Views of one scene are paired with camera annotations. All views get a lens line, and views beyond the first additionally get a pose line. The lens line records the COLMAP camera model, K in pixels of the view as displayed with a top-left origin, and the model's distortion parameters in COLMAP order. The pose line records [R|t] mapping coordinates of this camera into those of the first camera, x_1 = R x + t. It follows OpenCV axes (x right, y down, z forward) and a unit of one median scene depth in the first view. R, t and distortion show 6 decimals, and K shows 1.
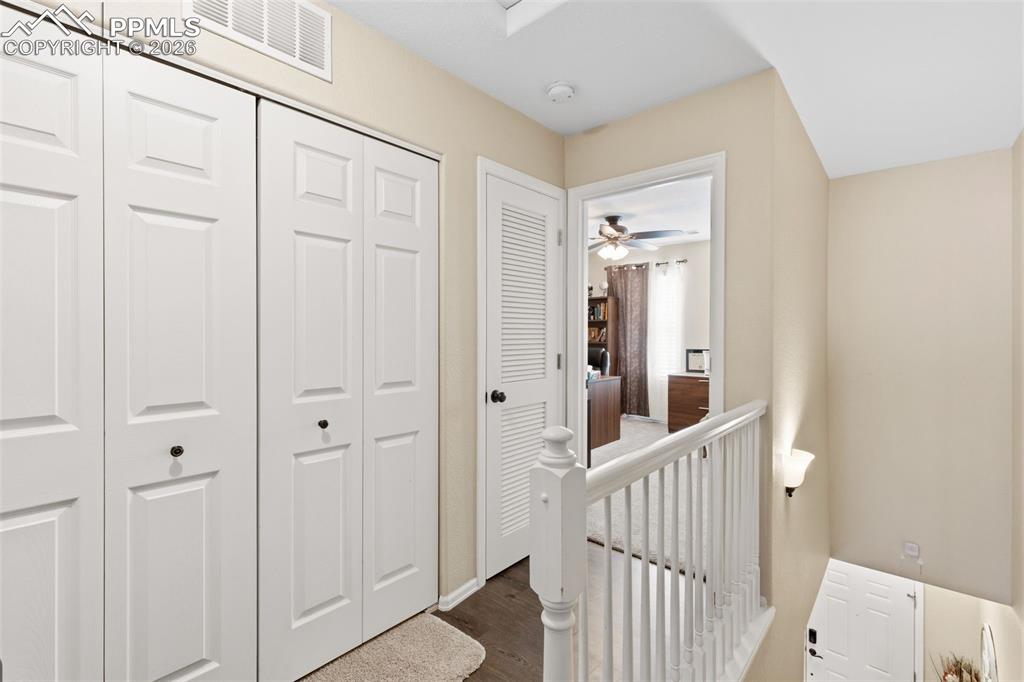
lens RADIAL K [[465.0, 0, 512.6], [0, 465.0, 336.2], [0, 0, 1]] dist [-0.005542, -0.000391]
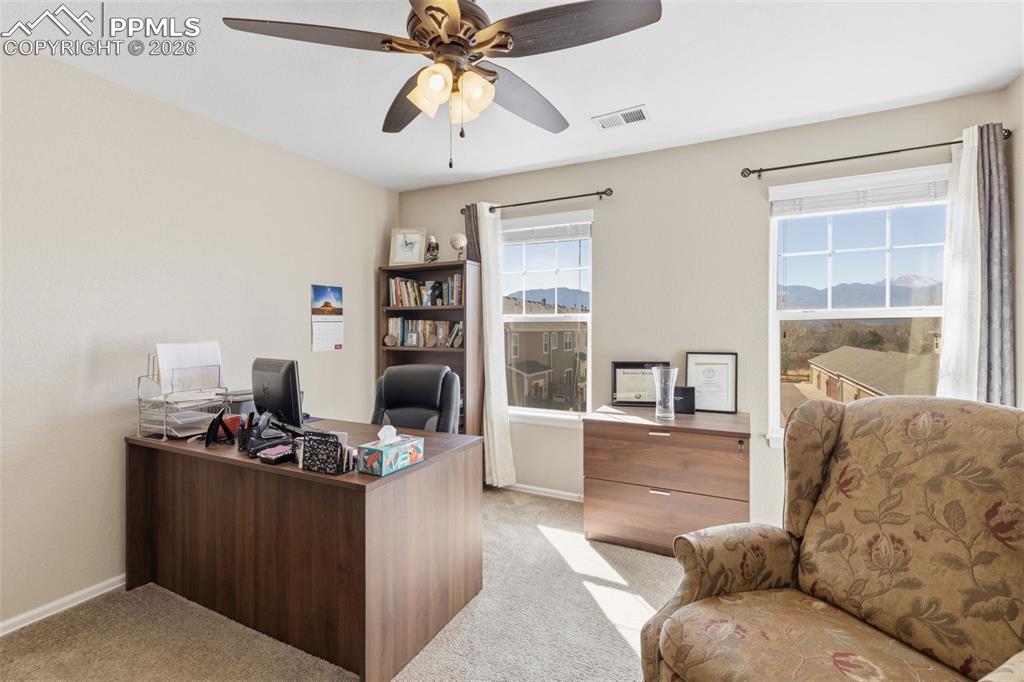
lens RADIAL K [[465.0, 0, 507.9], [0, 465.0, 336.9], [0, 0, 1]] dist [-0.005542, -0.000391]
pose [[0.972570, -0.010083, 0.232392, 0.128100], [0.009226, 0.999946, 0.004775, -0.002495], [-0.232428, -0.002500, 0.972610, 0.479591]]
